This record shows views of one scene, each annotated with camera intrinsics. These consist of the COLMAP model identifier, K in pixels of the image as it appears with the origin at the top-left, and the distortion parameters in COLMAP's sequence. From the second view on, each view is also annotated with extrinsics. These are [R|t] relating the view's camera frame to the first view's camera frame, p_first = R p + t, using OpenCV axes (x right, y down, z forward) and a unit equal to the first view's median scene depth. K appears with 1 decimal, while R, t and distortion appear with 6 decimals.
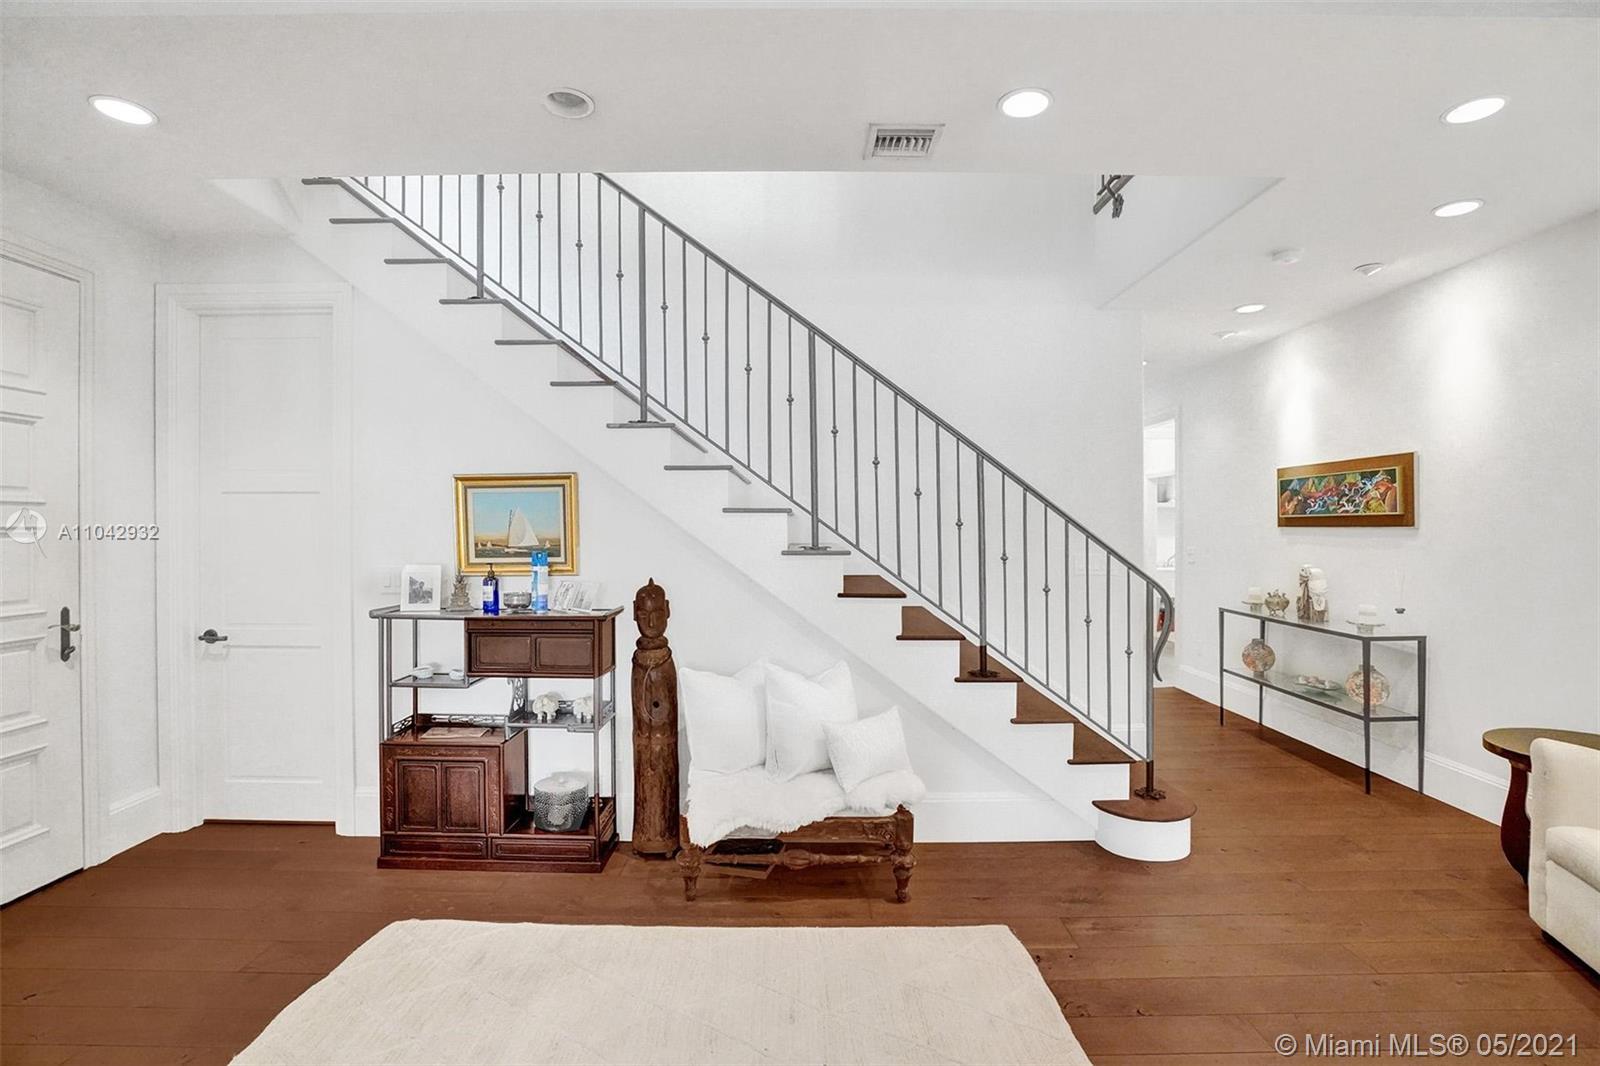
lens RADIAL K [[747.4, 0, 801.1], [0, 747.4, 528.2], [0, 0, 1]] dist [-0.032603, 0.009693]
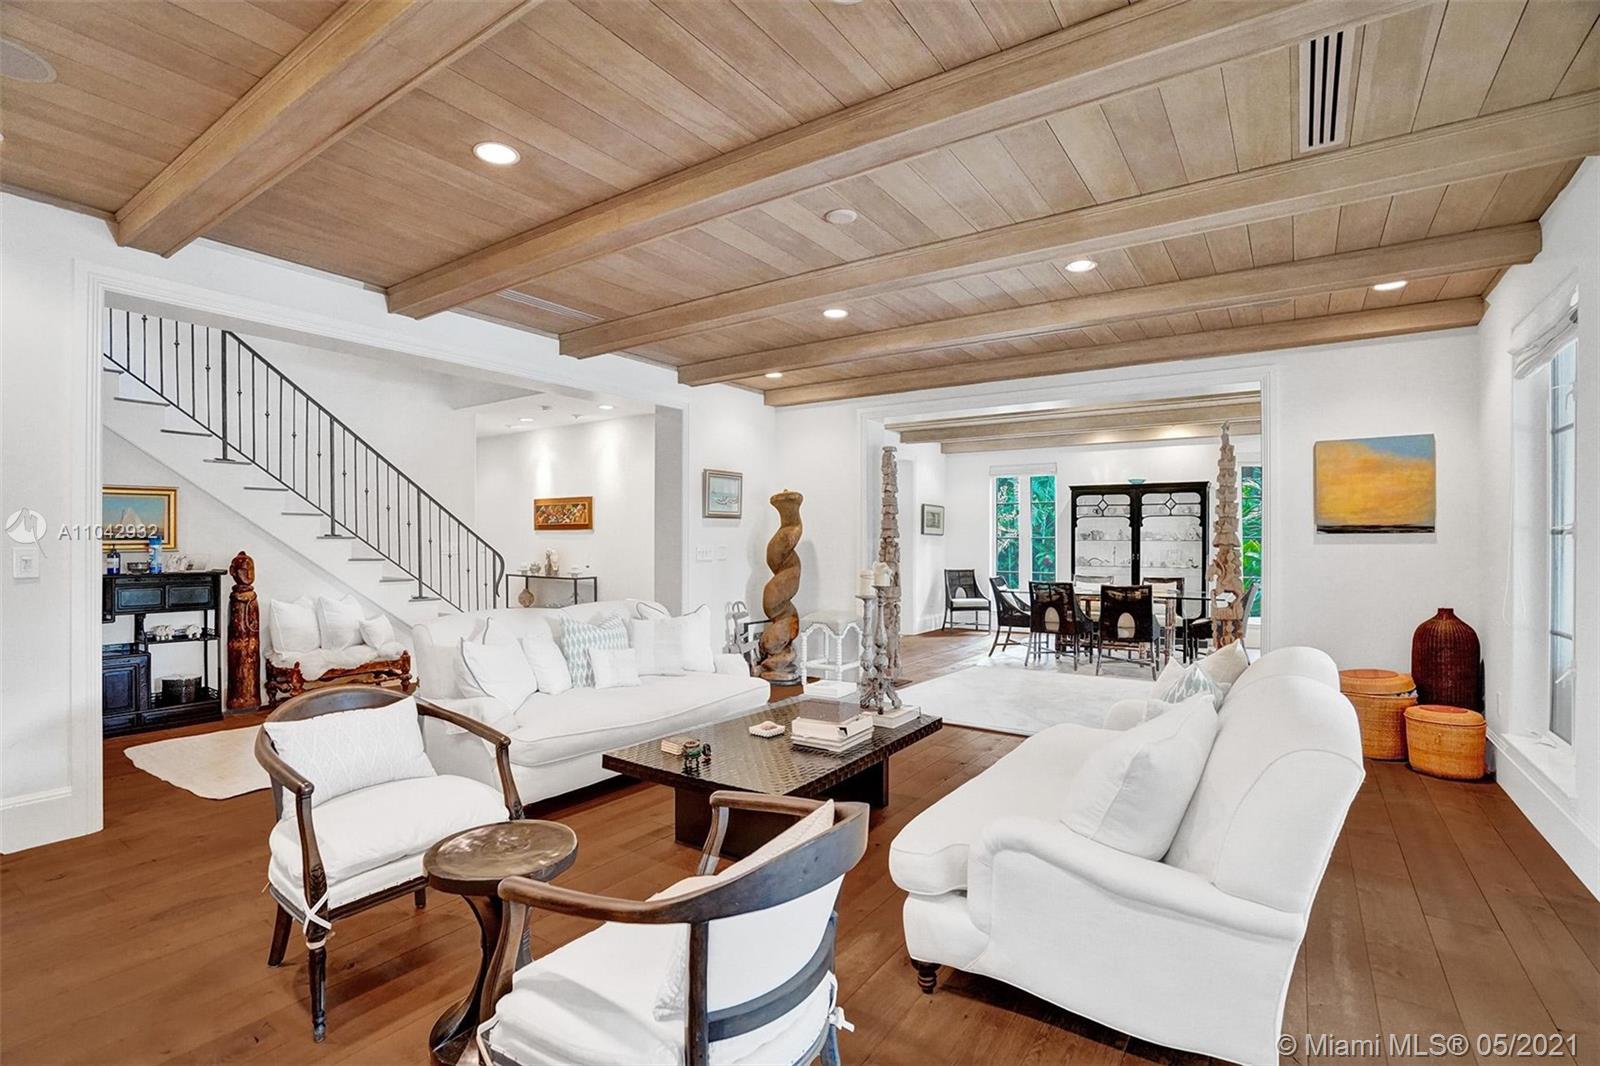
lens RADIAL K [[747.4, 0, 800.1], [0, 747.4, 539.6], [0, 0, 1]] dist [-0.032603, 0.009693]
pose [[0.564507, 0.002082, 0.825426, -0.836515], [-0.002035, 0.999997, -0.001130, 0.036395], [-0.825426, -0.001041, 0.564509, -0.986989]]
